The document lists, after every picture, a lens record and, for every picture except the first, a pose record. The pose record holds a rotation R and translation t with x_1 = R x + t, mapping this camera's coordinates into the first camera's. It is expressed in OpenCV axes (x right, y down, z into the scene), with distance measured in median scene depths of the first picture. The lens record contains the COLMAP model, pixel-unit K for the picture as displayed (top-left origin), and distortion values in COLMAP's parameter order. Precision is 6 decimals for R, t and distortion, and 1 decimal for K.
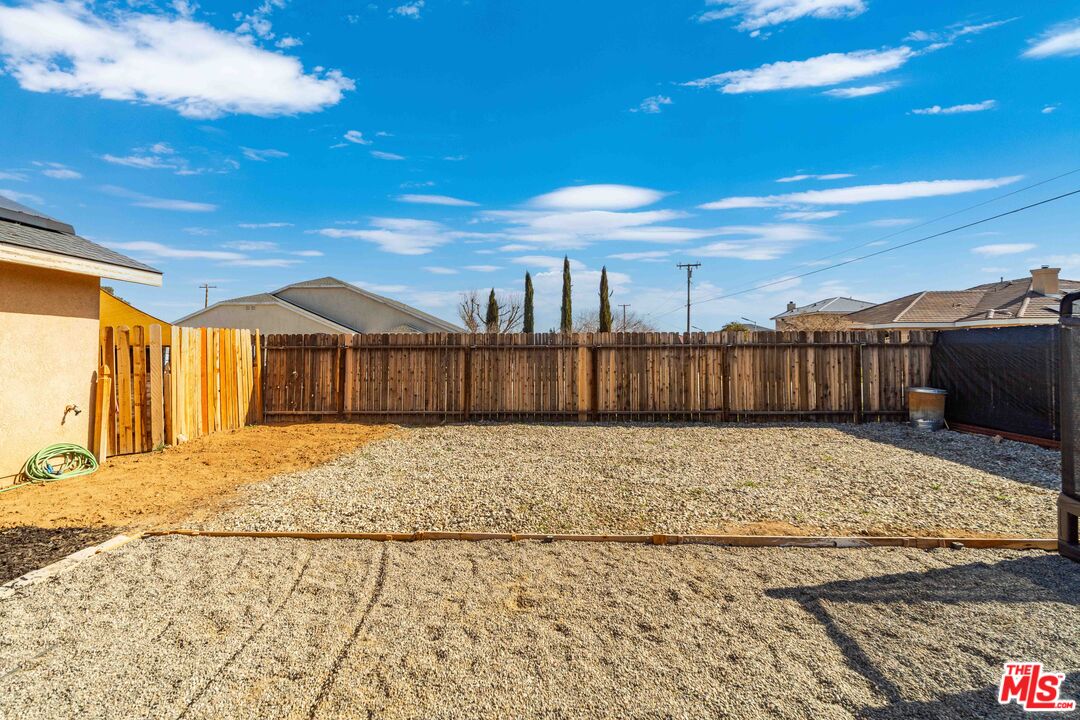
lens RADIAL K [[526.4, 0, 540.5], [0, 526.4, 356.4], [0, 0, 1]] dist [0.001576, 0.001705]
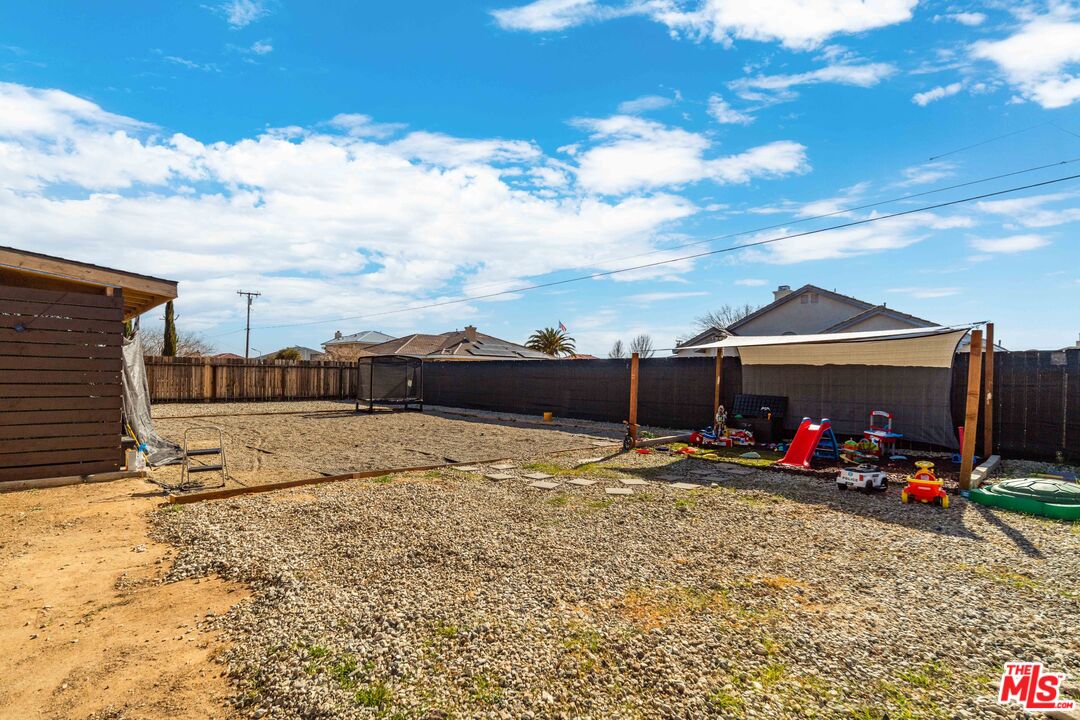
lens RADIAL K [[526.4, 0, 538.7], [0, 526.4, 362.7], [0, 0, 1]] dist [0.001576, 0.001705]
pose [[0.700368, 0.031204, 0.713100, -0.459407], [-0.012006, 0.999418, -0.031941, 0.021700], [-0.713681, 0.013809, 0.700334, -1.266755]]
